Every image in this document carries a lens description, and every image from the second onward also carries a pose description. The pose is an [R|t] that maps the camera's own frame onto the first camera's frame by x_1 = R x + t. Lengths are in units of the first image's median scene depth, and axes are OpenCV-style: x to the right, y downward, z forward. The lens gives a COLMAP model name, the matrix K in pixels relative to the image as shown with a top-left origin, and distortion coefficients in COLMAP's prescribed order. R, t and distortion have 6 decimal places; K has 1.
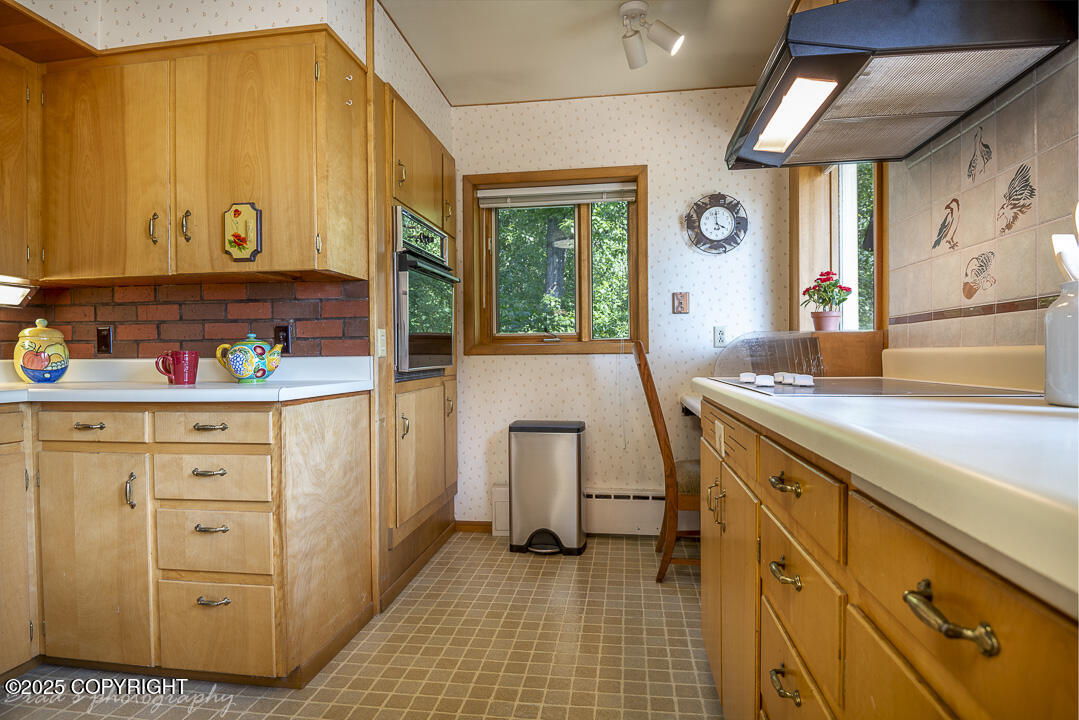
lens RADIAL K [[603.5, 0, 544.5], [0, 603.5, 357.5], [0, 0, 1]] dist [-0.003797, -0.015486]
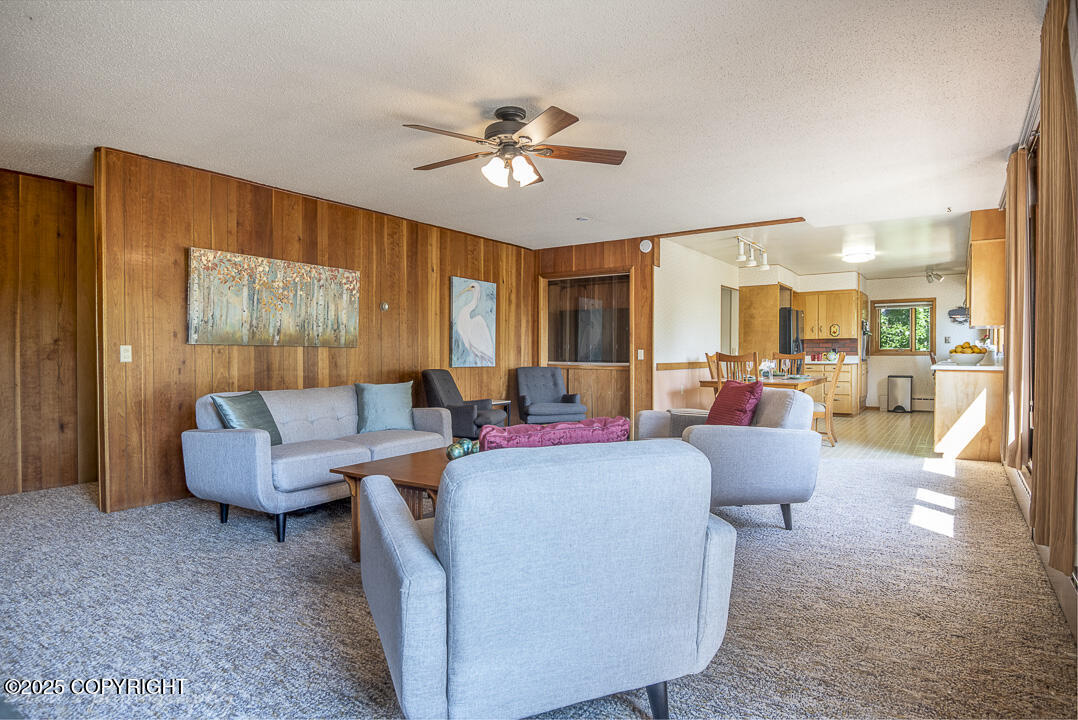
lens RADIAL K [[602.9, 0, 541.6], [0, 602.9, 361.2], [0, 0, 1]] dist [-0.003797, -0.015486]
pose [[0.892177, 0.011223, -0.451547, -0.310991], [-0.007785, 0.999925, 0.009470, 0.012389], [0.451619, -0.004934, 0.892197, -3.371069]]
